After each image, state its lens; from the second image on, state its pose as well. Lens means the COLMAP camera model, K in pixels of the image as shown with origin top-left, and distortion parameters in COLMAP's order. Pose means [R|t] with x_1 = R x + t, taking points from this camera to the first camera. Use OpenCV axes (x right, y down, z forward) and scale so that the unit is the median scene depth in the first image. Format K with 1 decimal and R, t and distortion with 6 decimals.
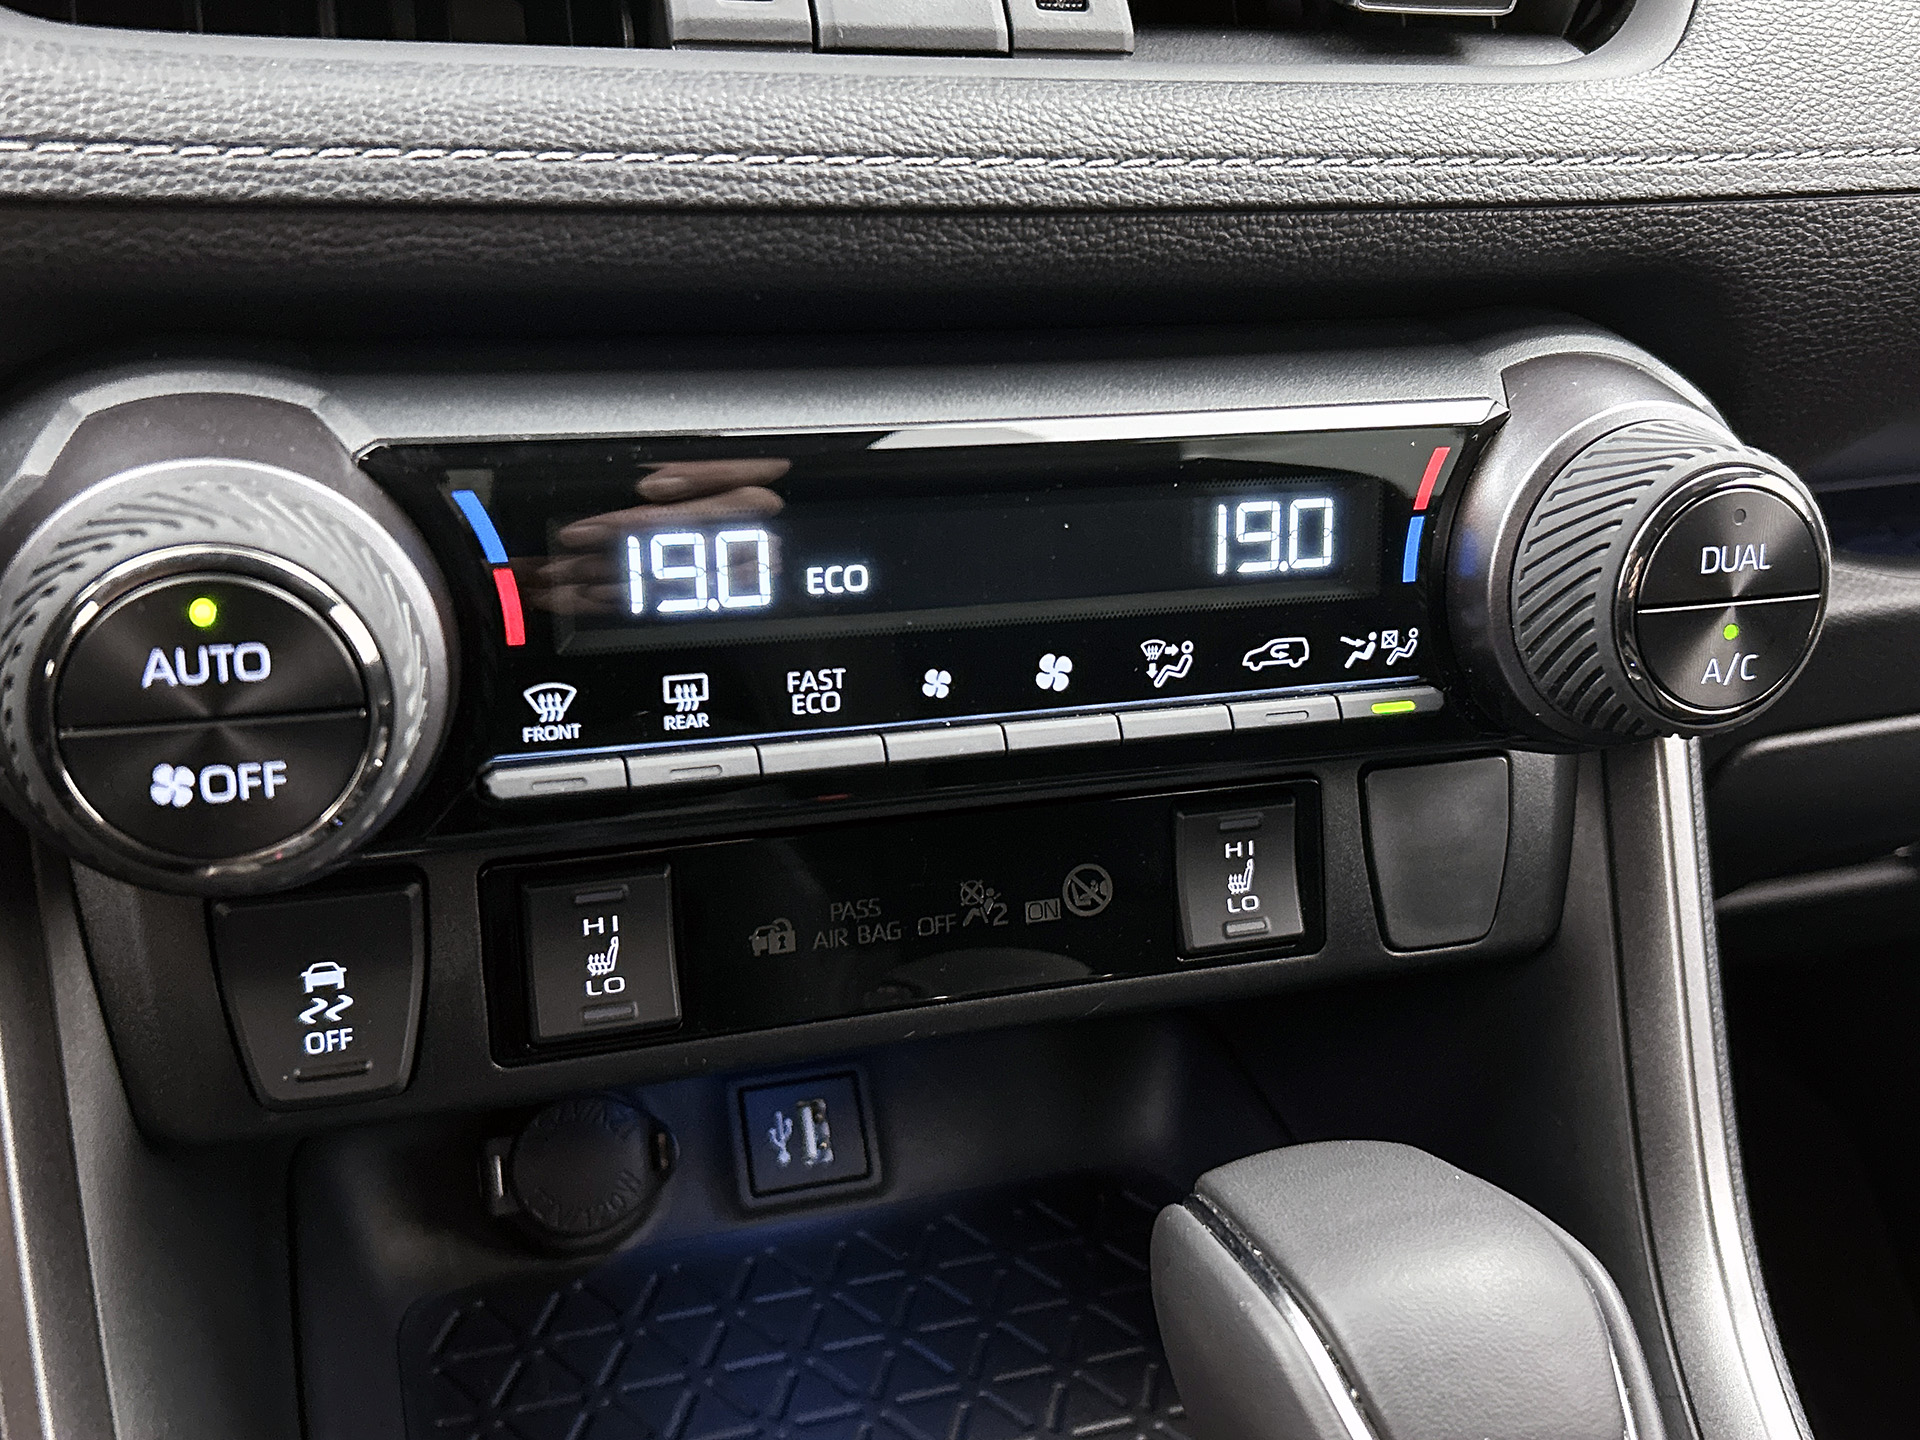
lens RADIAL K [[1959.0, 0, 950.1], [0, 1959.0, 722.5], [0, 0, 1]] dist [0.046678, 0.000000]
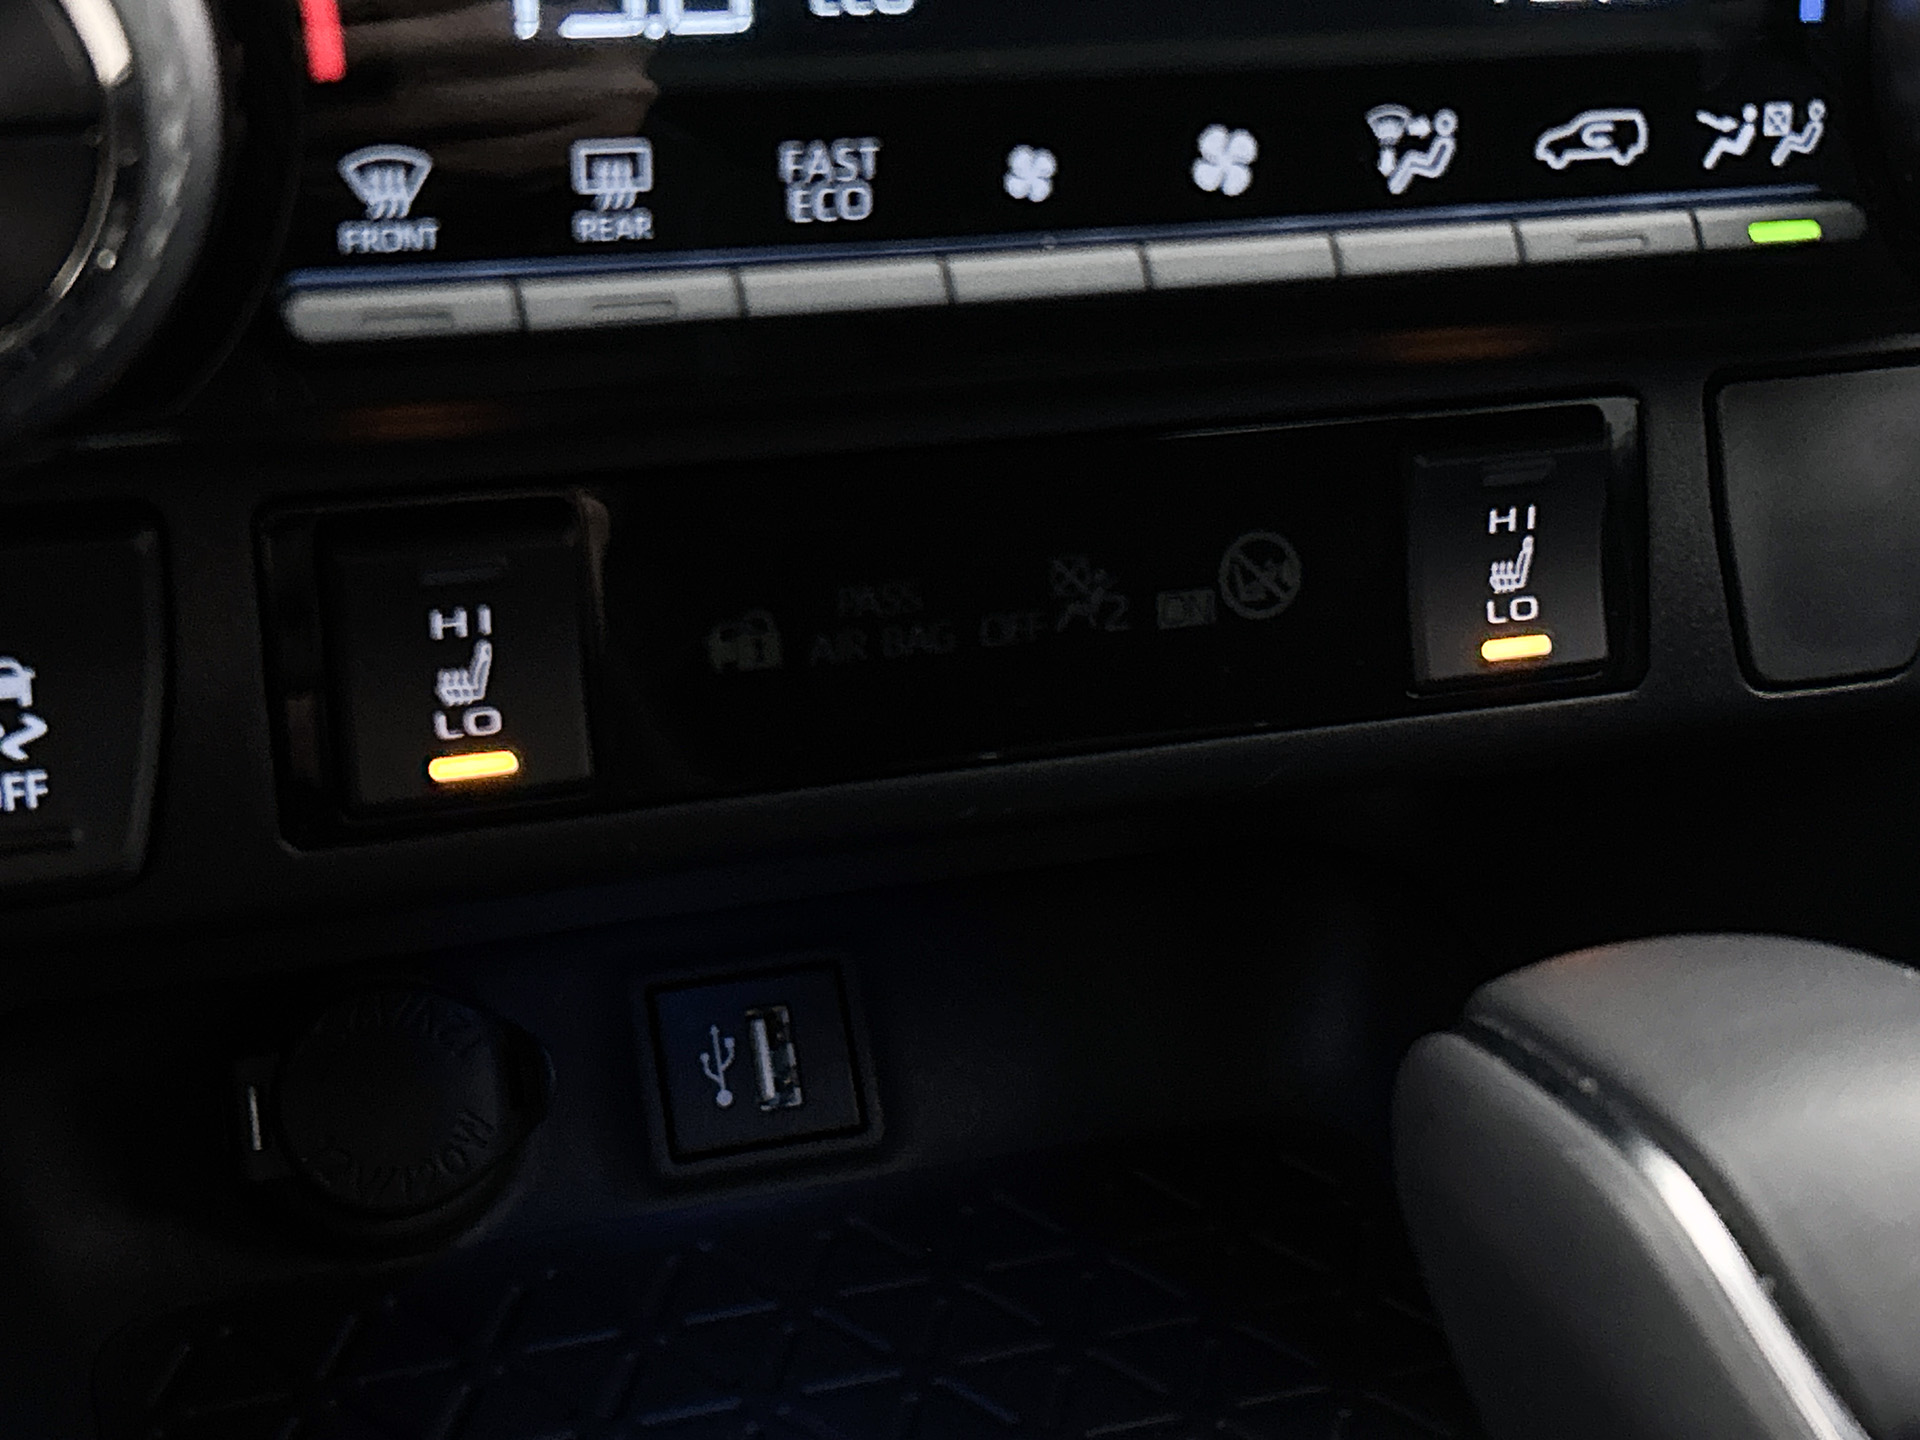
lens RADIAL K [[3226.3, 0, 977.3], [0, 3226.3, 726.0], [0, 0, 1]] dist [0.071501, 0.000000]
pose [[0.999556, -0.011018, 0.027693, -0.047999], [0.009938, 0.999196, 0.038830, 0.100444], [-0.028099, -0.038538, 0.998862, 0.016272]]
